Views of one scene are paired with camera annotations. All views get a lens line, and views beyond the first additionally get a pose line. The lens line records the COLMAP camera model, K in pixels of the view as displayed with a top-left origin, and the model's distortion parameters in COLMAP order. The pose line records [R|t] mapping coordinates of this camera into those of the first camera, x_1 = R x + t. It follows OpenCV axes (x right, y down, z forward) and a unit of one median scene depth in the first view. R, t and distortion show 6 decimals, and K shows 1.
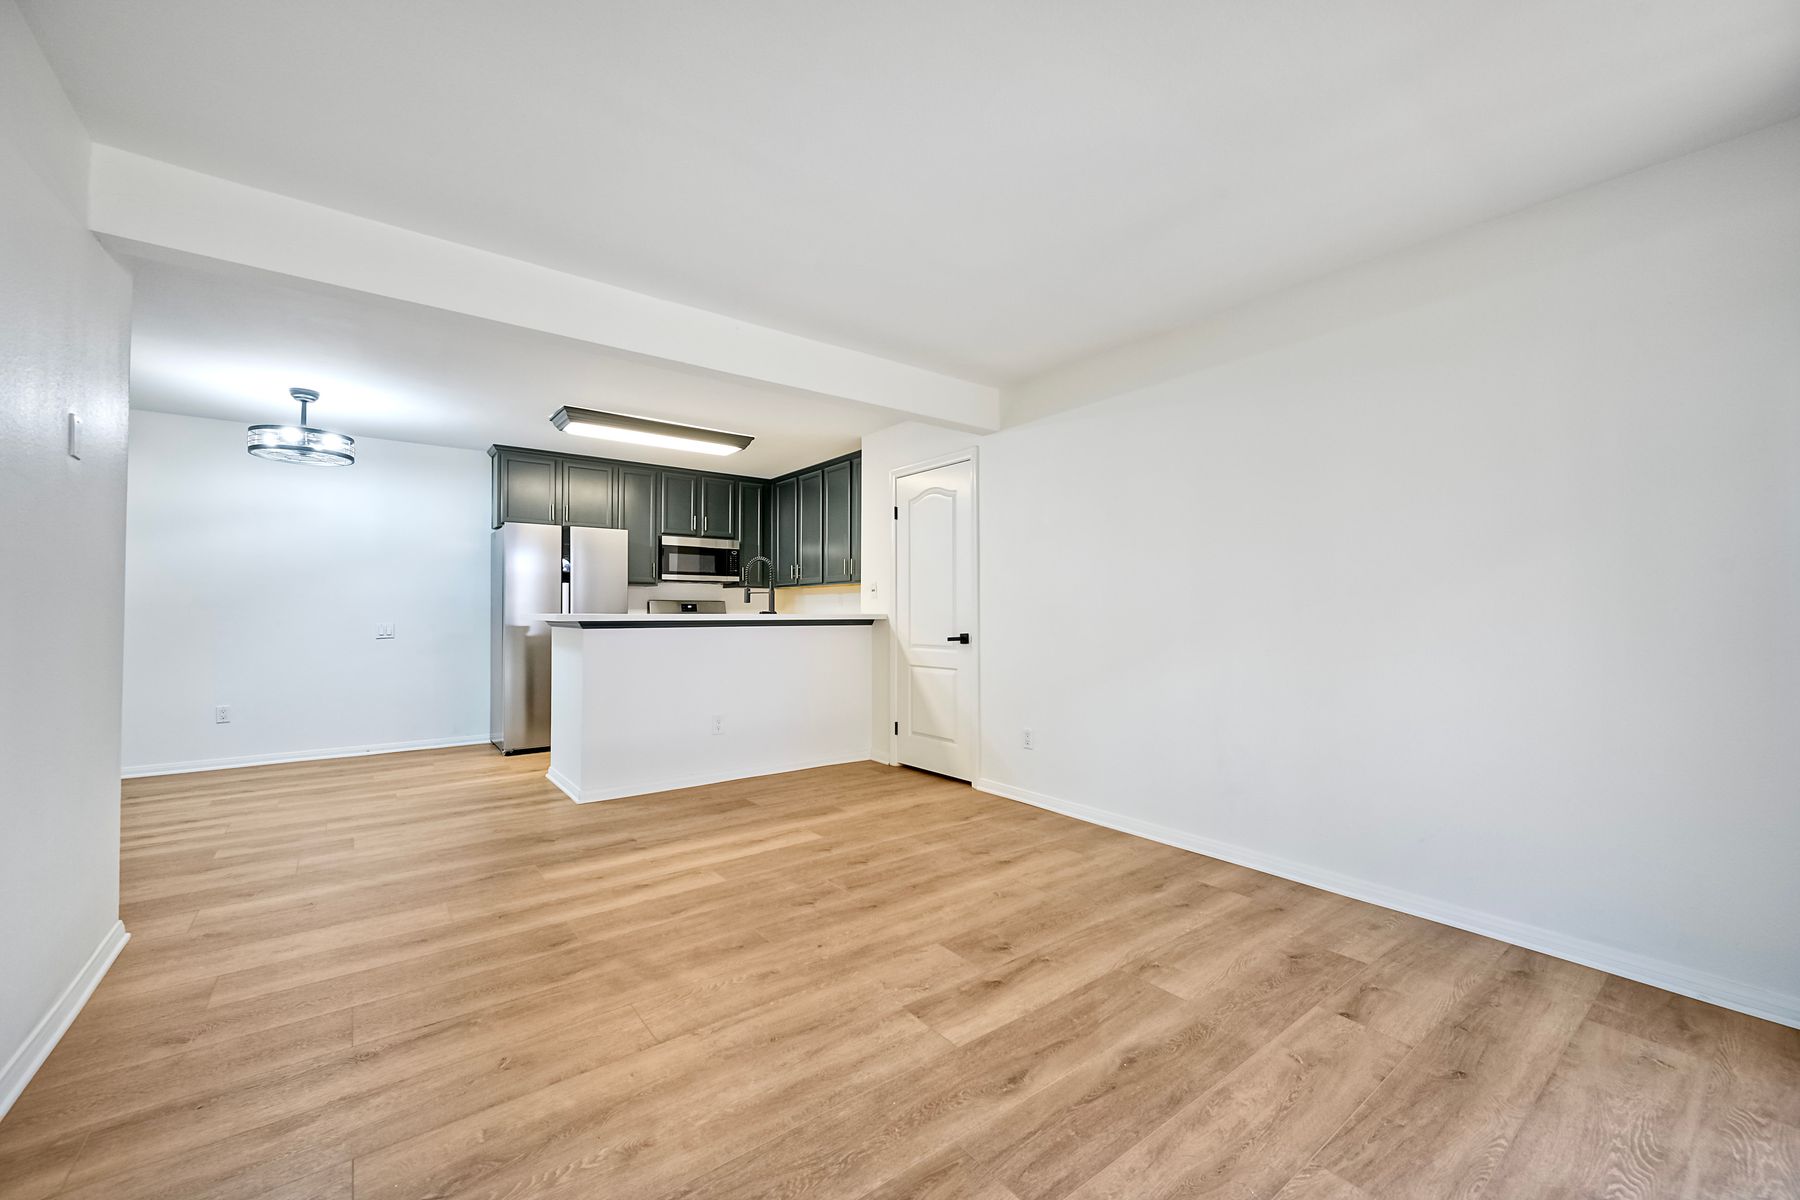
lens RADIAL K [[709.4, 0, 893.0], [0, 709.4, 607.8], [0, 0, 1]] dist [-0.000277, 0.000317]
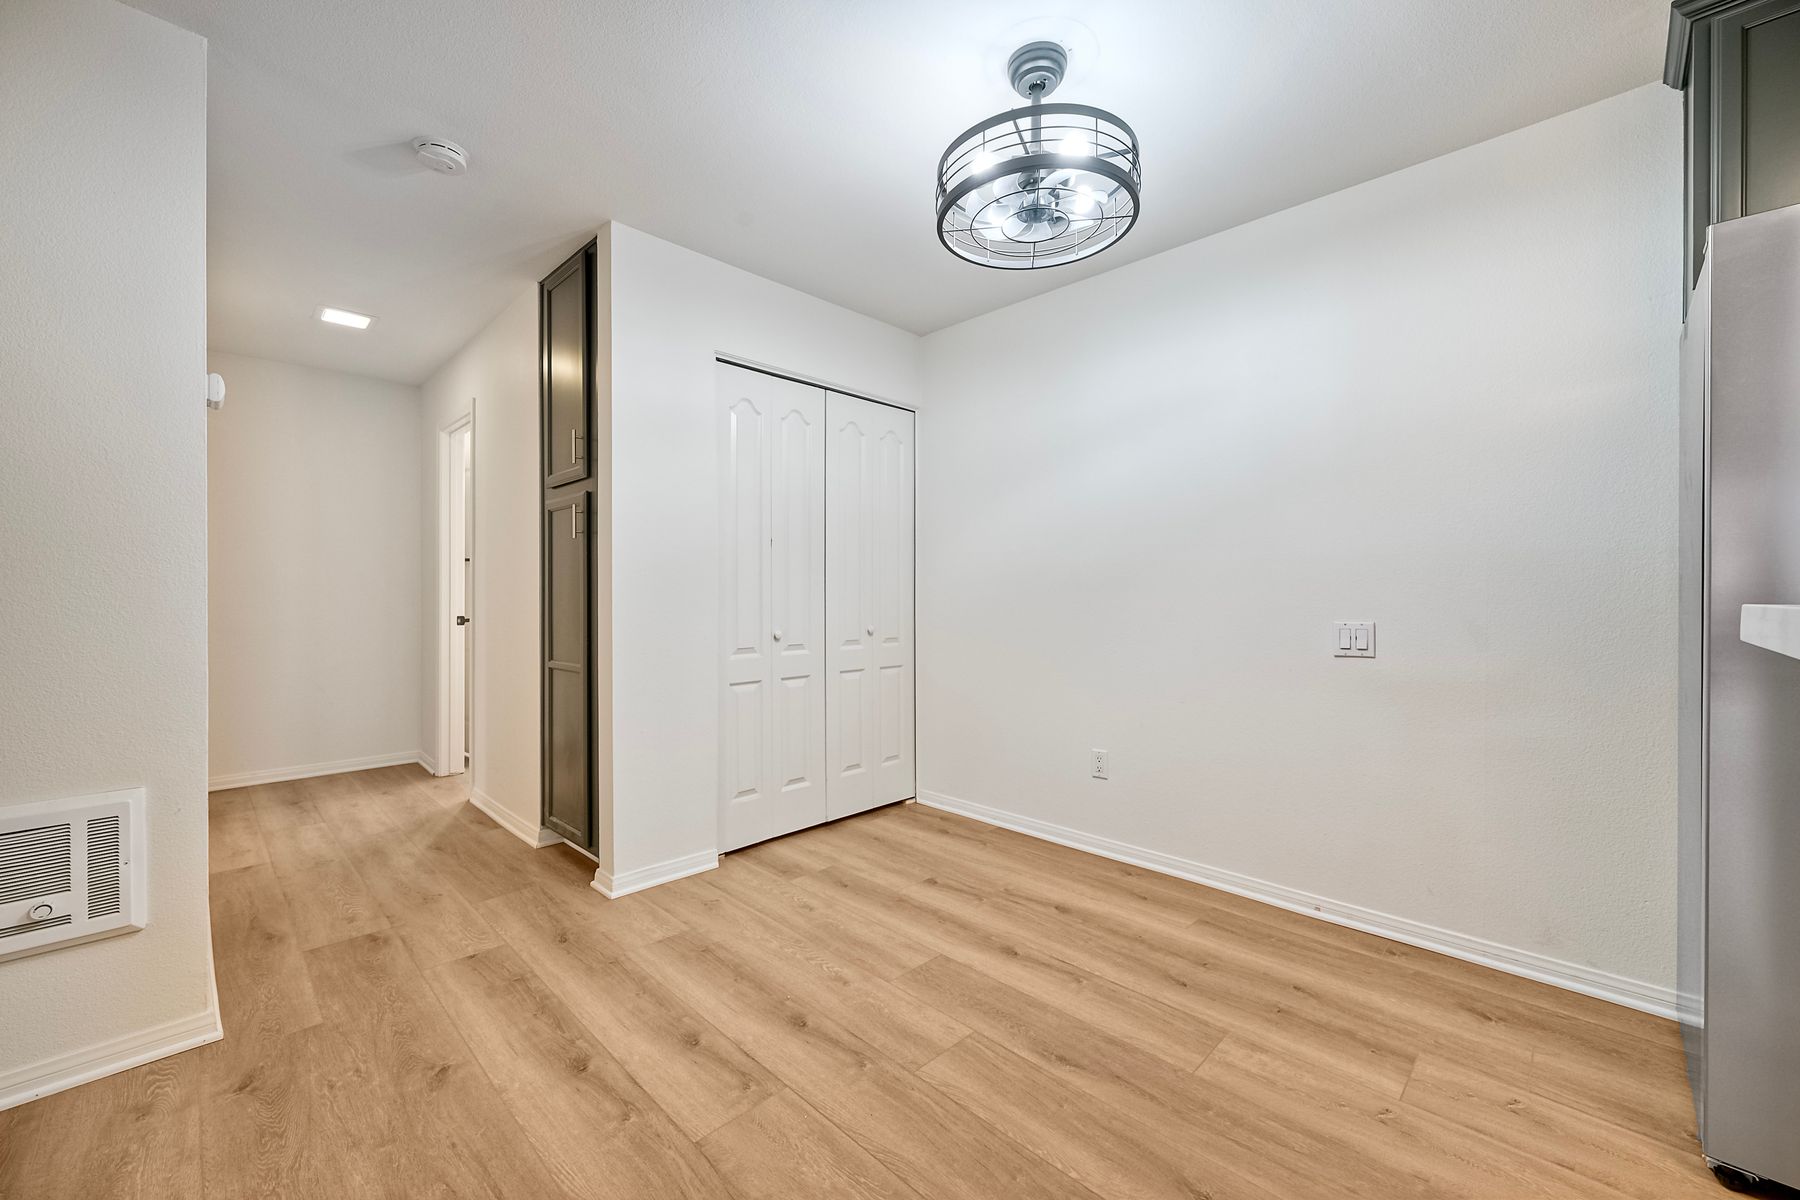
lens RADIAL K [[711.0, 0, 892.5], [0, 711.0, 595.6], [0, 0, 1]] dist [-0.000335, 0.000164]
pose [[0.137298, 0.001806, -0.990528, -0.561196], [0.003871, 0.999990, 0.002360, 0.007596], [0.990522, -0.004158, 0.137290, 1.124243]]
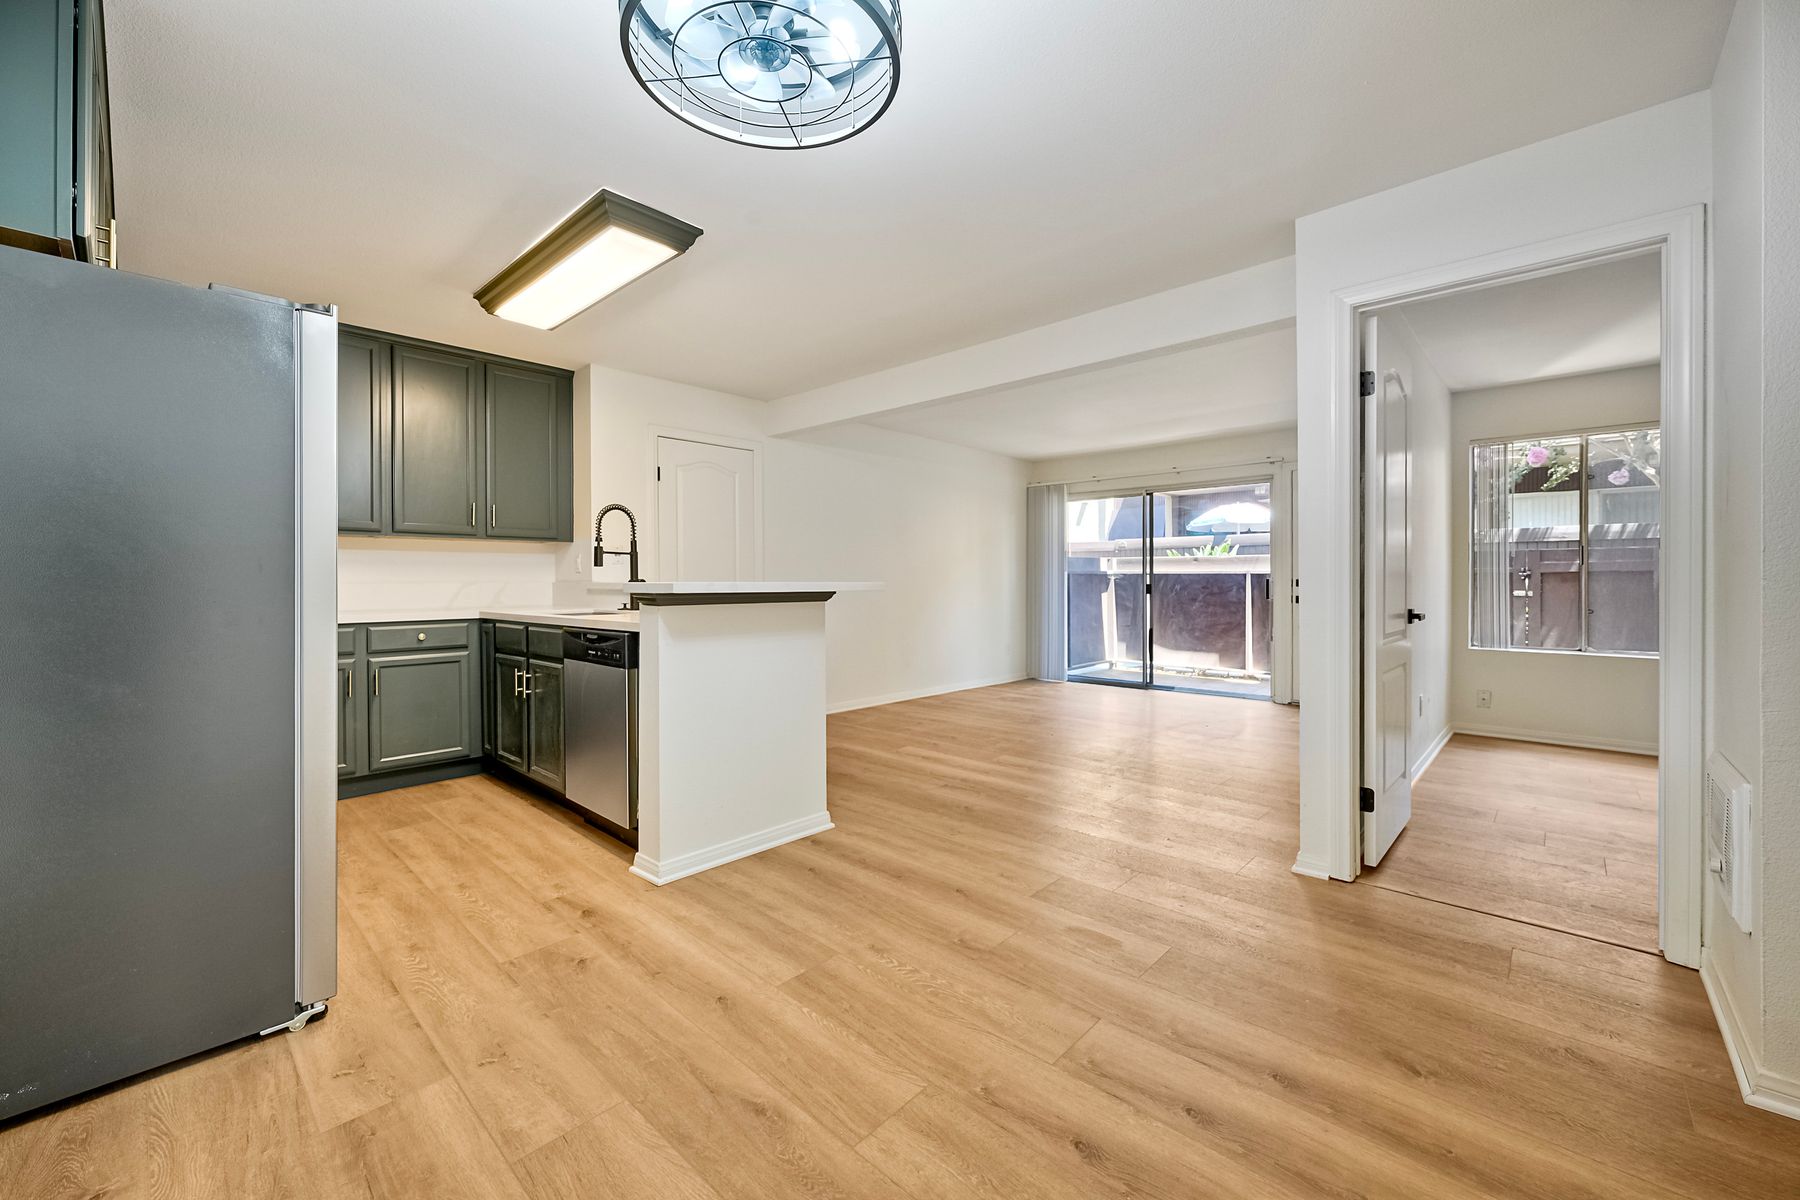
lens RADIAL K [[711.9, 0, 908.0], [0, 711.9, 581.5], [0, 0, 1]] dist [0.000319, 0.000173]
pose [[-0.178677, -0.000828, 0.983908, -1.503023], [-0.005197, 0.999986, -0.000103, 0.010251], [-0.983894, -0.005132, -0.178678, 1.303692]]
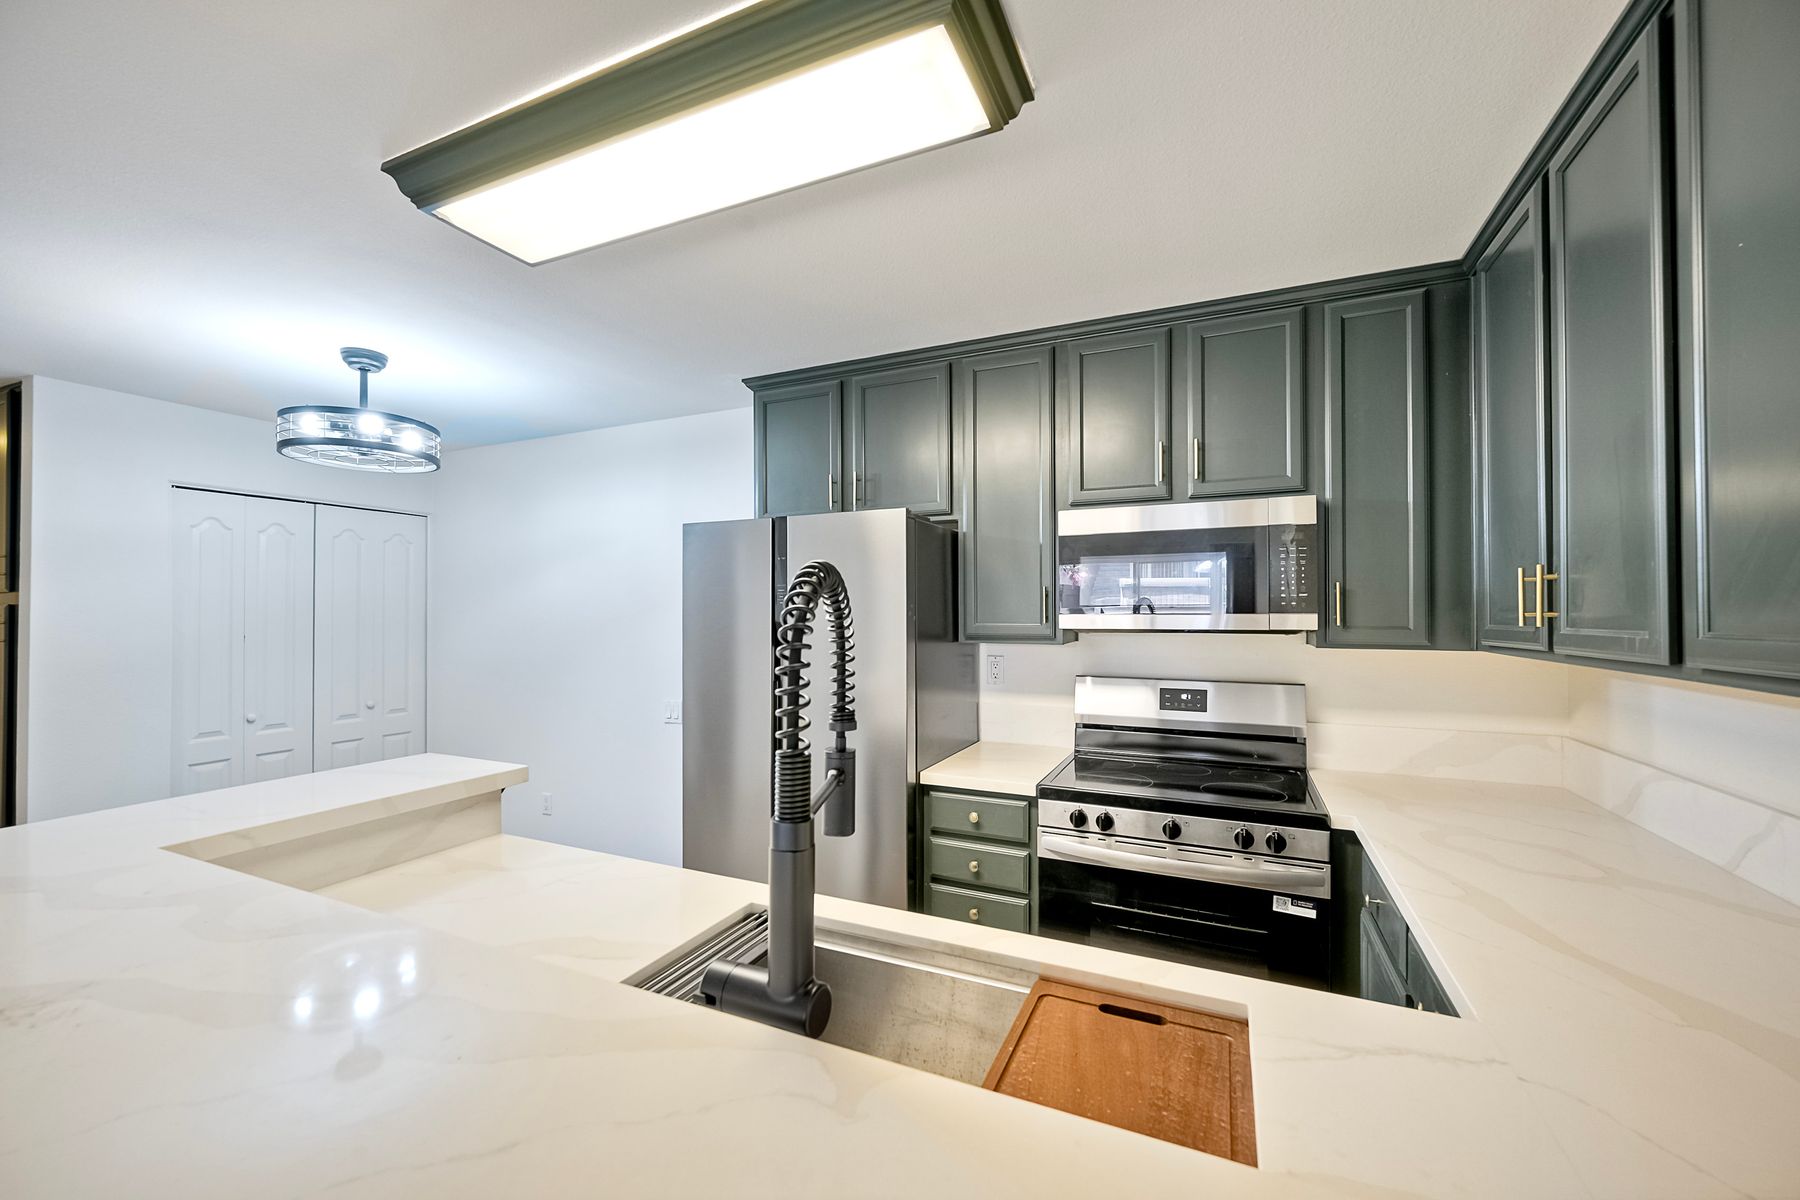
lens RADIAL K [[709.4, 0, 893.0], [0, 709.4, 607.8], [0, 0, 1]] dist [-0.000277, 0.000317]
pose [[0.469931, -0.010415, -0.882642, -0.075059], [0.005885, 0.999945, -0.008666, -0.094403], [0.882684, -0.001122, 0.469967, 1.468221]]
